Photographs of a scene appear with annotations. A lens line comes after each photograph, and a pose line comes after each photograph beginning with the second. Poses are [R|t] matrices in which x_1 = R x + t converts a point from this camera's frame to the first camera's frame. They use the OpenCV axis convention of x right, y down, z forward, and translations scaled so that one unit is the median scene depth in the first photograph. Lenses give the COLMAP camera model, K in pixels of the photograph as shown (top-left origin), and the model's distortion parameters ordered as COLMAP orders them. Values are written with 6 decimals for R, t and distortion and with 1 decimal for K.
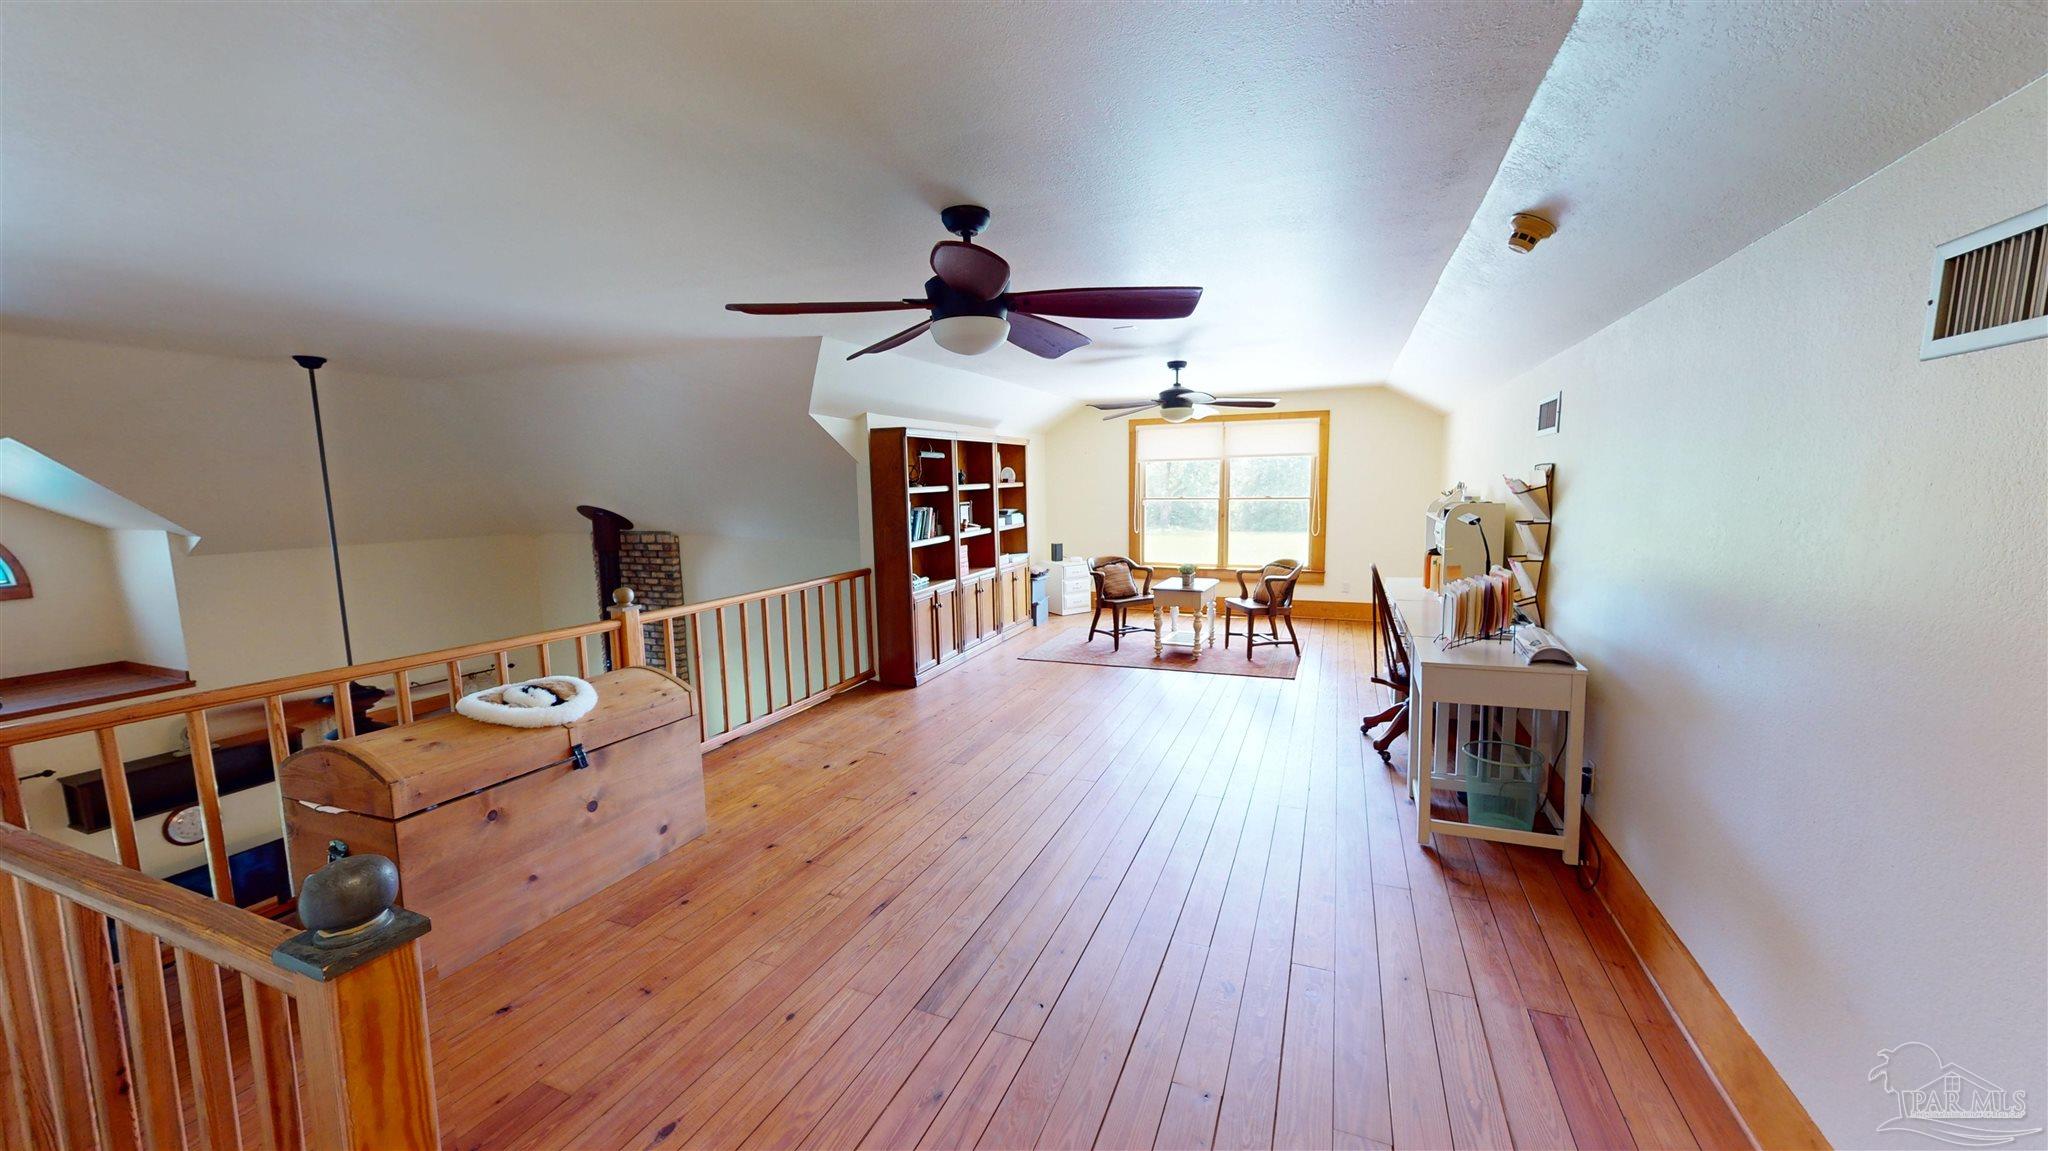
lens RADIAL K [[755.6, 0, 1023.1], [0, 755.6, 574.0], [0, 0, 1]] dist [-0.000999, -0.000030]
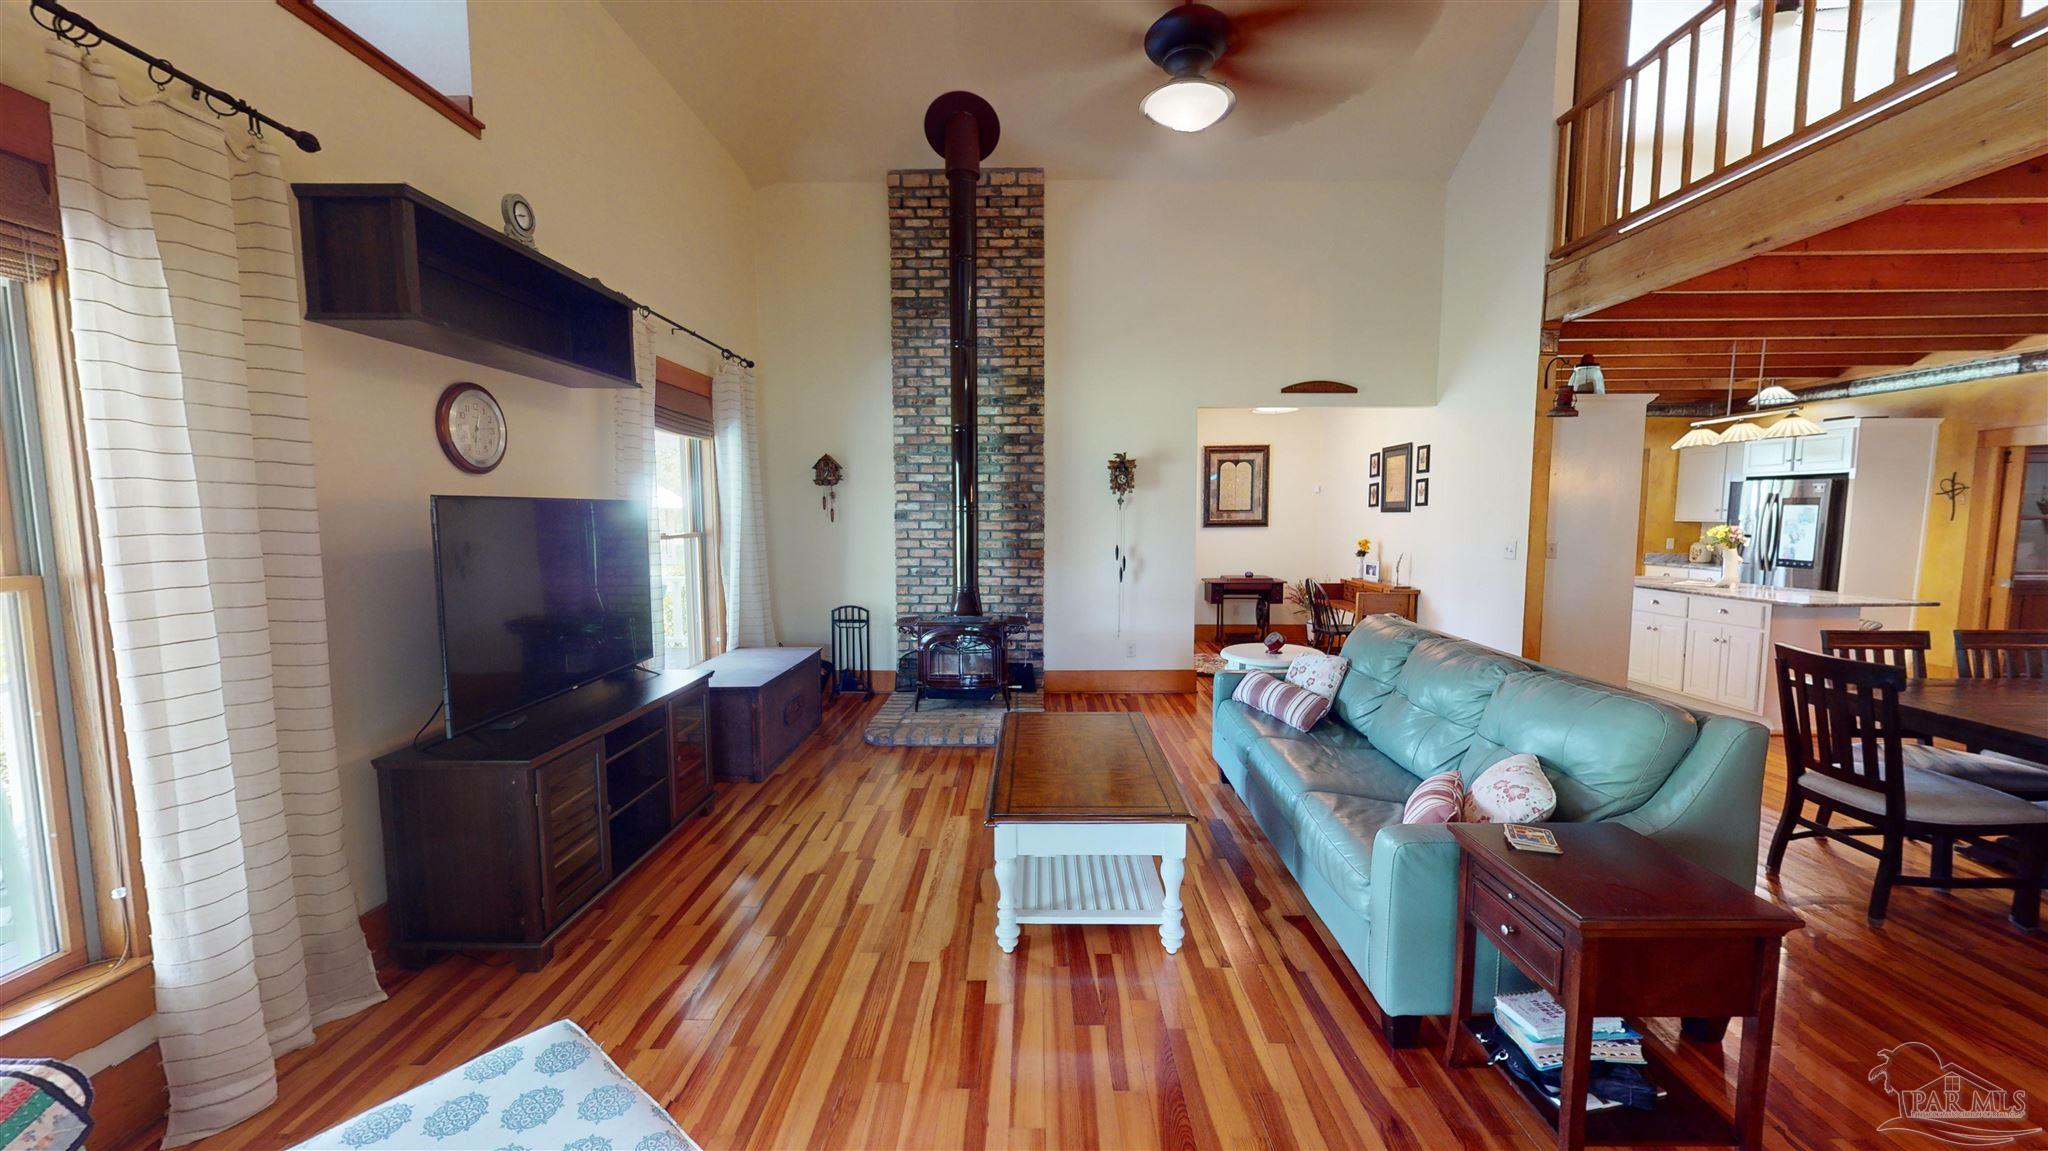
lens RADIAL K [[755.6, 0, 1025.7], [0, 755.6, 577.0], [0, 0, 1]] dist [-0.000999, -0.000030]
pose [[0.928624, -0.024495, 0.370214, -0.746217], [0.037259, 0.998931, -0.027364, 0.344296], [-0.369148, 0.039205, 0.928543, 0.352566]]
